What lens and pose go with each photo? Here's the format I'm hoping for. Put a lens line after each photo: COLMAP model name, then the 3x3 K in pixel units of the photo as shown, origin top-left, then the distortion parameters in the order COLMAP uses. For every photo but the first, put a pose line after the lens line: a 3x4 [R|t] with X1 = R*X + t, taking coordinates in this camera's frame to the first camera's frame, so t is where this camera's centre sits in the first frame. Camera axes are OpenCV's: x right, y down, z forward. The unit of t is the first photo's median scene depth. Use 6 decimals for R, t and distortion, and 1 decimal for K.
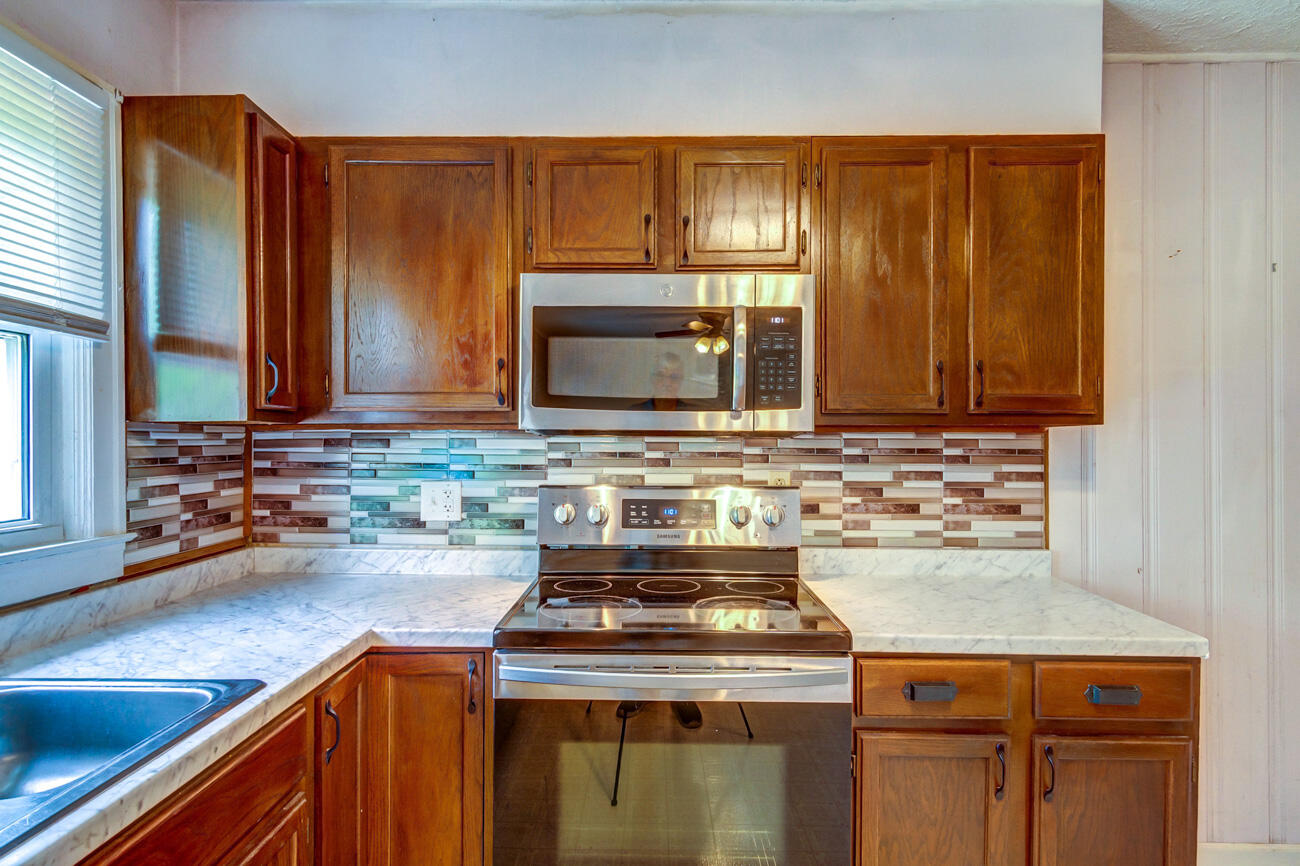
lens RADIAL K [[700.1, 0, 650.2], [0, 700.1, 441.1], [0, 0, 1]] dist [0.006199, 0.001630]
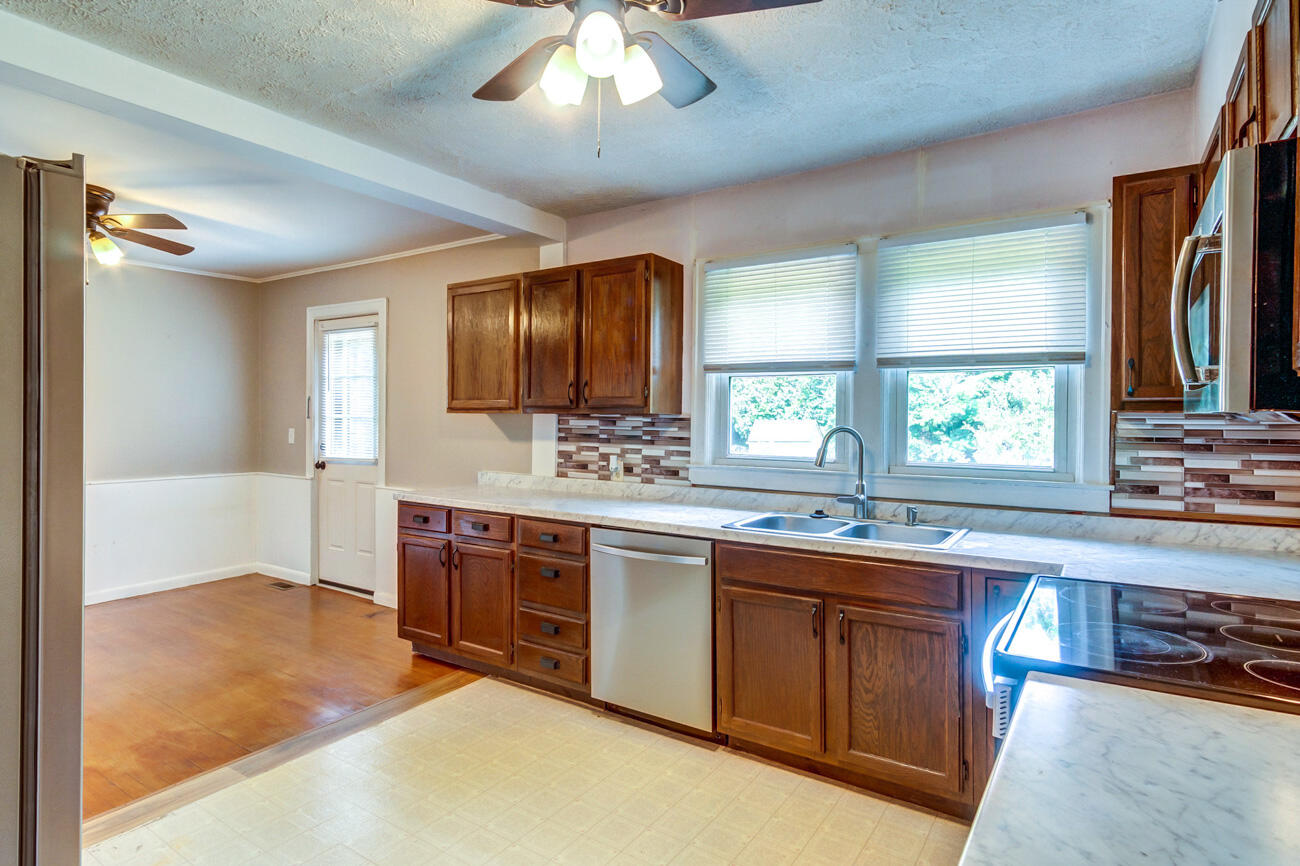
lens RADIAL K [[700.1, 0, 642.3], [0, 700.1, 420.3], [0, 0, 1]] dist [0.006199, 0.001630]
pose [[-0.551971, -0.003740, -0.833855, 0.967573], [-0.008520, 0.999963, 0.001155, -0.002919], [0.833820, 0.007742, -0.551983, 0.872300]]
